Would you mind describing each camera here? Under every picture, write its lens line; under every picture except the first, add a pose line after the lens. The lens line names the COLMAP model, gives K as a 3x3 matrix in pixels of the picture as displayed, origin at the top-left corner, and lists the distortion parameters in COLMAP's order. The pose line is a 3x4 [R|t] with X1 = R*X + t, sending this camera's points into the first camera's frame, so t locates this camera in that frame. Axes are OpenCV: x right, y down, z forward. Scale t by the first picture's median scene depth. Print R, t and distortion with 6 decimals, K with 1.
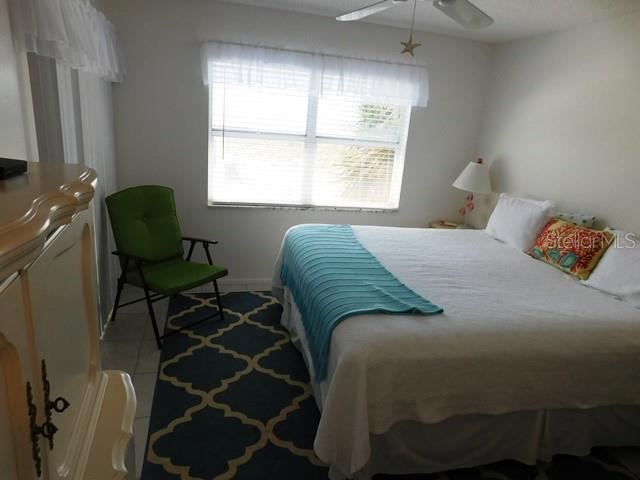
lens RADIAL K [[431.1, 0, 321.0], [0, 431.1, 238.7], [0, 0, 1]] dist [-0.026398, 0.018837]
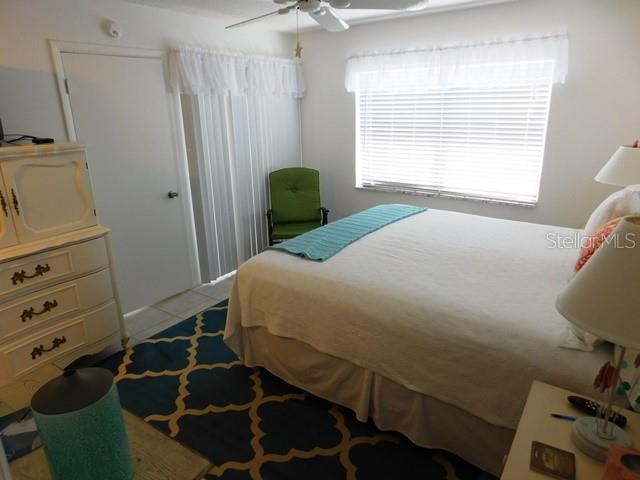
lens RADIAL K [[431.1, 0, 322.1], [0, 431.1, 240.4], [0, 0, 1]] dist [-0.026398, 0.018837]
pose [[0.641705, 0.129696, -0.755906, 0.769922], [-0.144344, 0.988408, 0.047052, 0.037886], [0.753246, 0.078917, 0.652988, 0.137596]]
